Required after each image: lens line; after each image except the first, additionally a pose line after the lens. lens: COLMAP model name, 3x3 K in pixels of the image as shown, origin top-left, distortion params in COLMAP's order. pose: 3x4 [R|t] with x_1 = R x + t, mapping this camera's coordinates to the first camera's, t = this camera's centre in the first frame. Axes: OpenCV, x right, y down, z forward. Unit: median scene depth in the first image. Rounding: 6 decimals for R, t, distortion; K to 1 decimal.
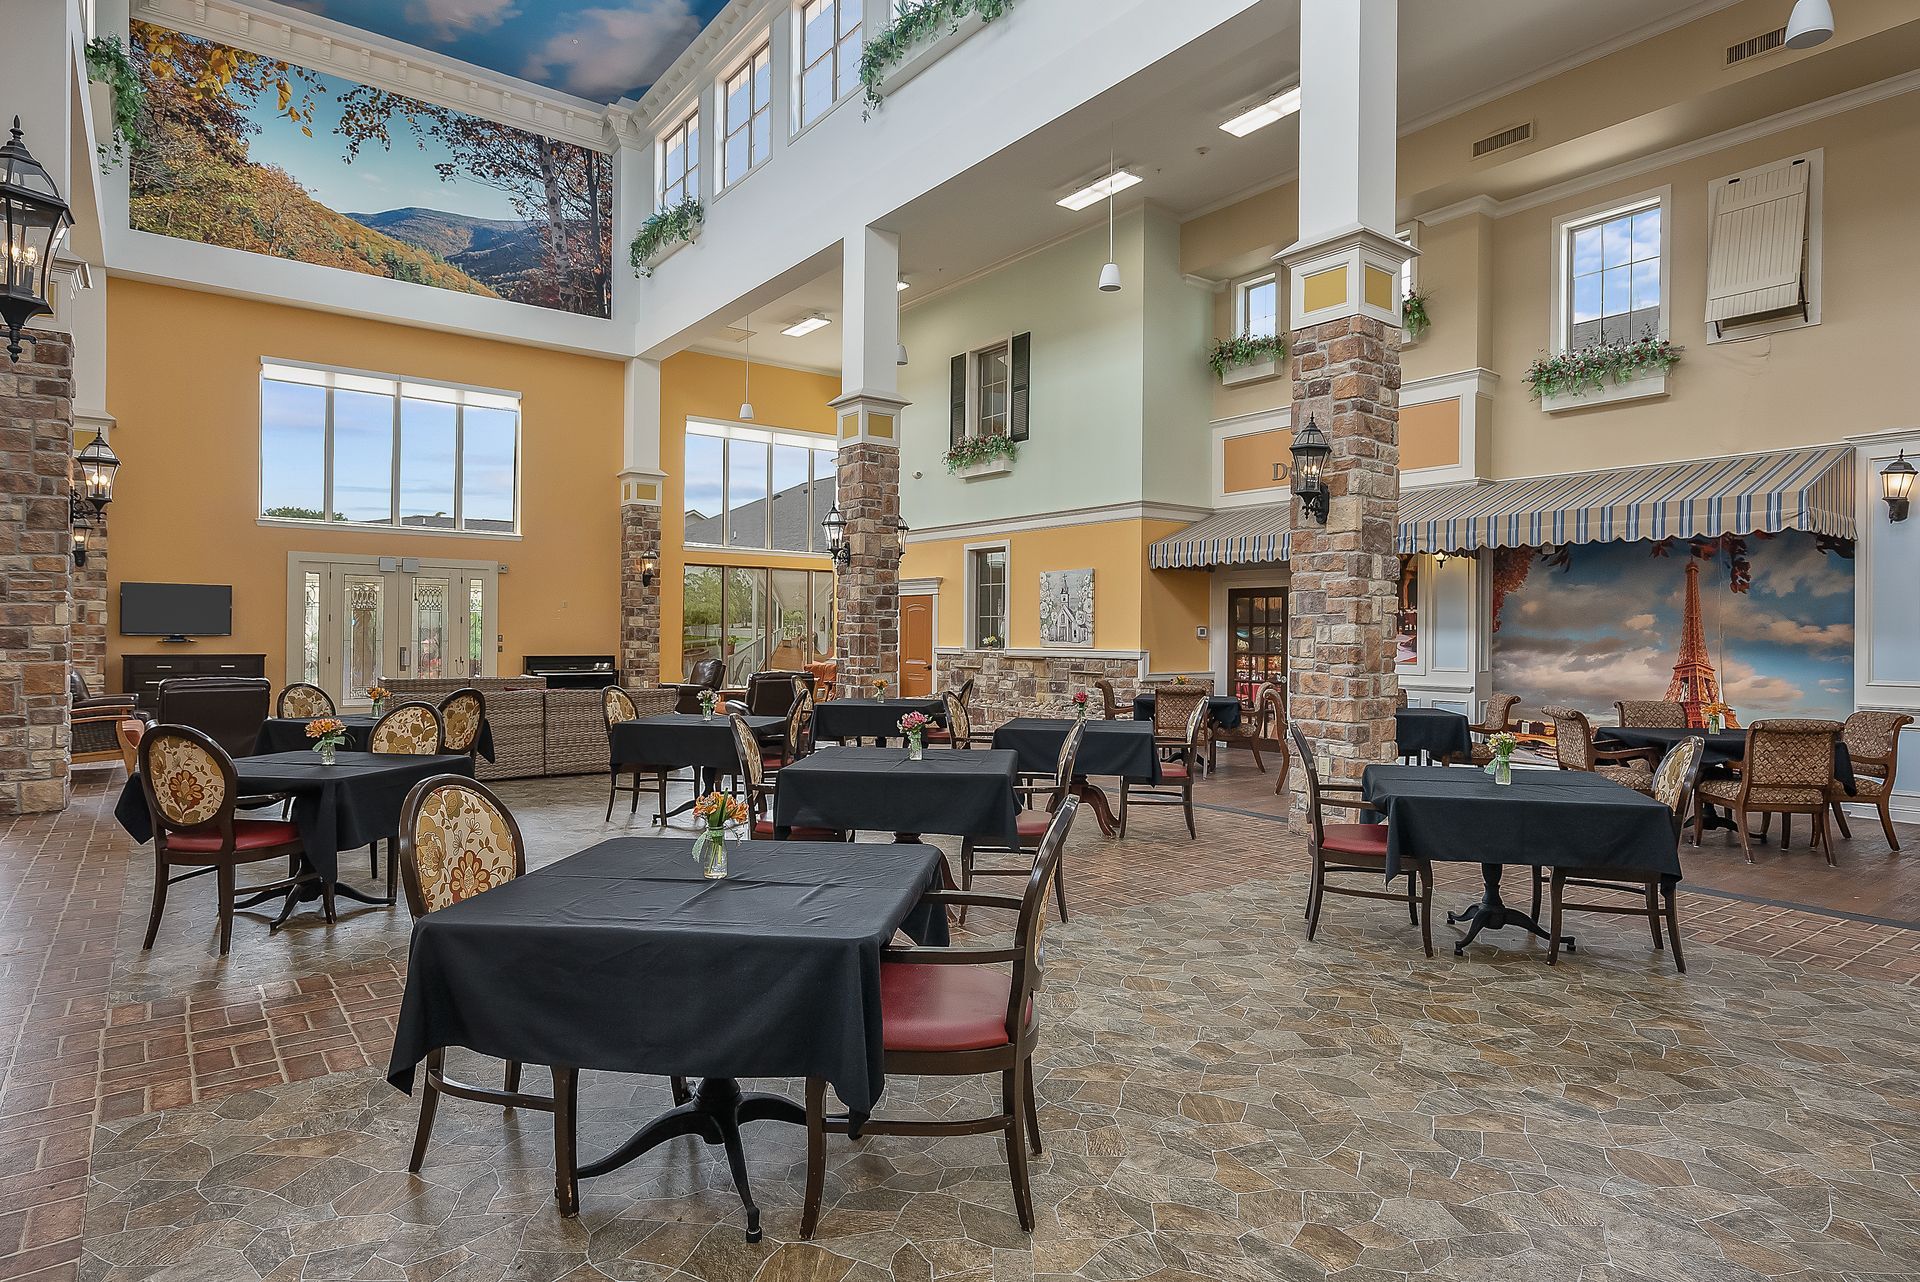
lens RADIAL K [[1028.0, 0, 960.0], [0, 1028.0, 641.0], [0, 0, 1]] dist [-0.001196, -0.000514]
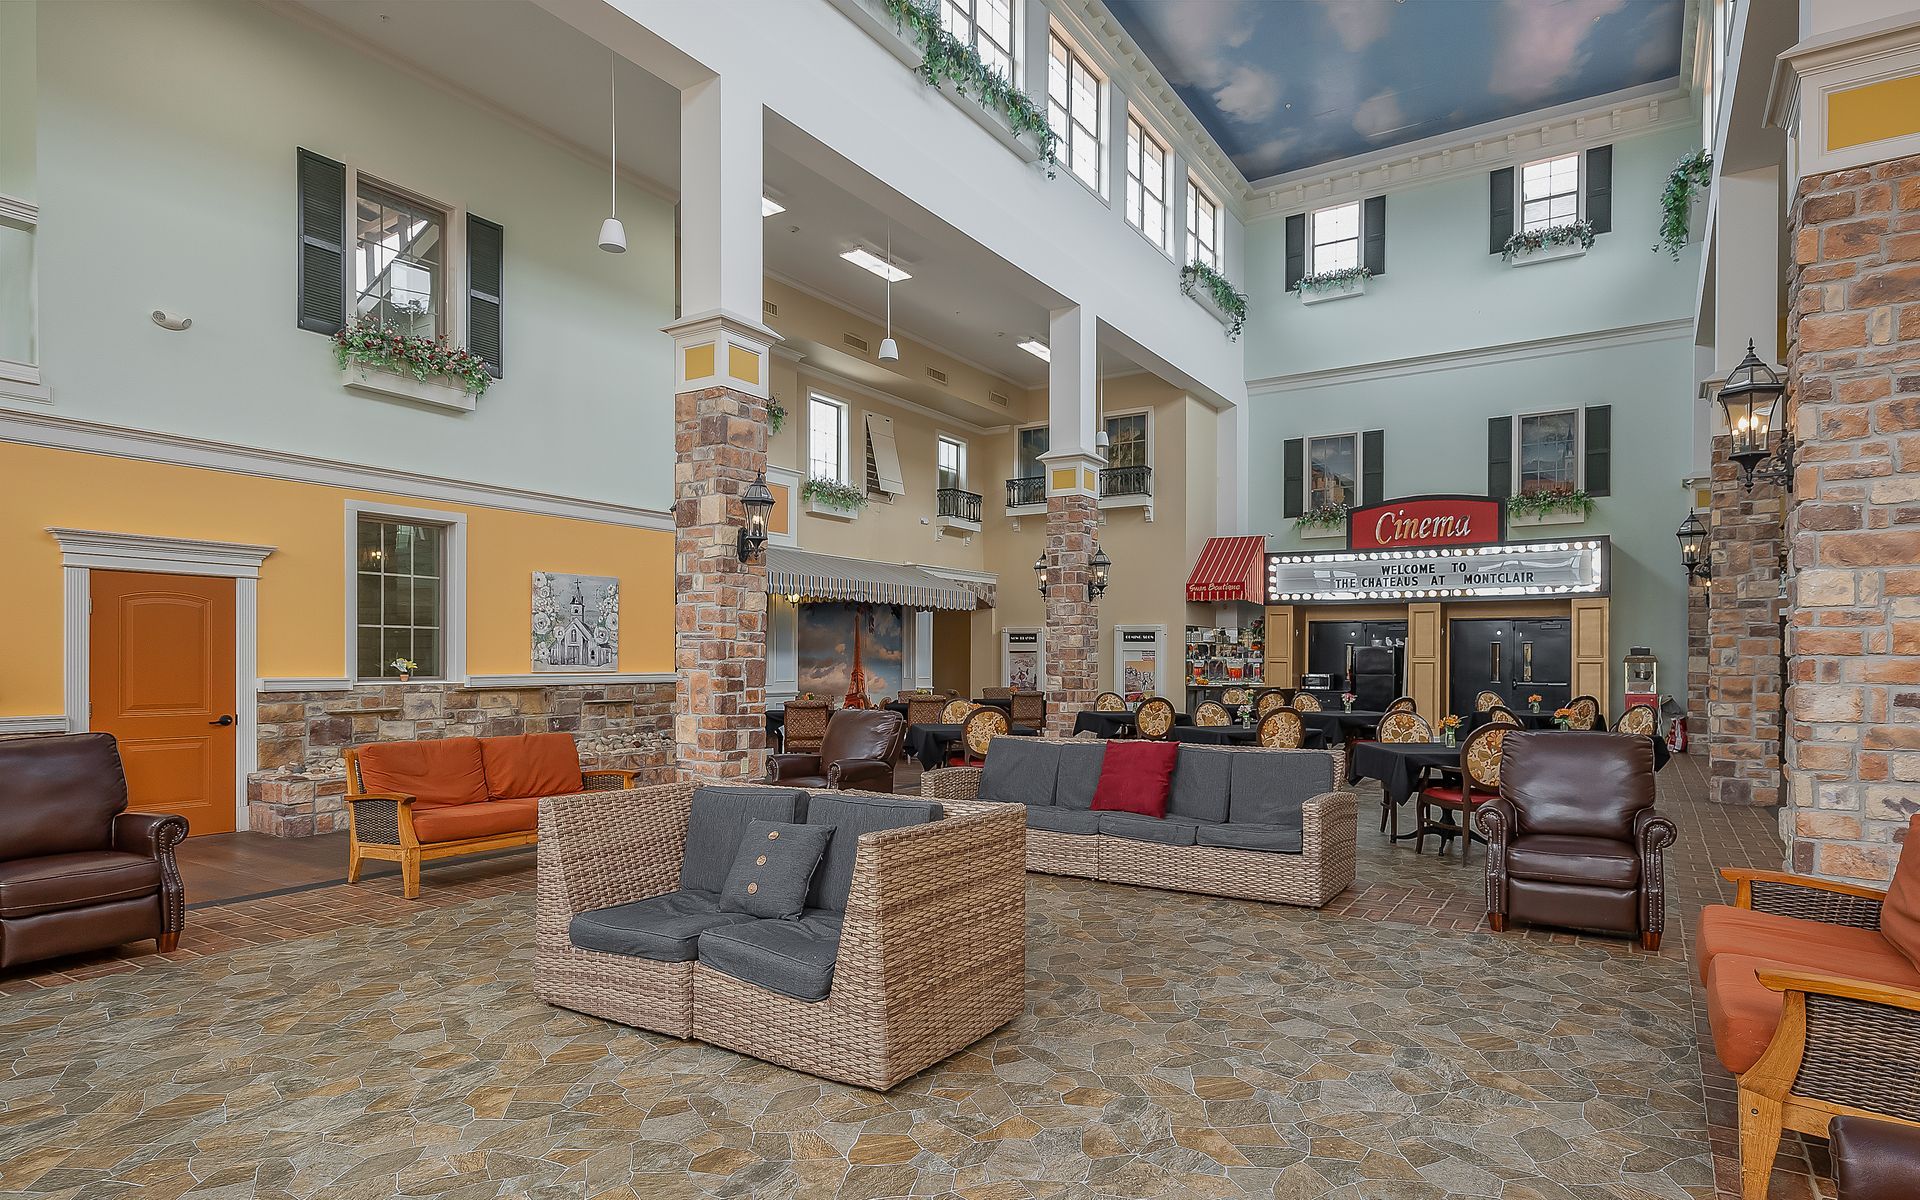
lens RADIAL K [[1073.6, 0, 962.2], [0, 1073.6, 694.5], [0, 0, 1]] dist [0.000671, 0.000123]
pose [[-0.346079, -0.040250, 0.937342, -0.786377], [-0.001448, 0.999101, 0.042367, -0.012127], [-0.938204, 0.013305, -0.345826, 1.017709]]
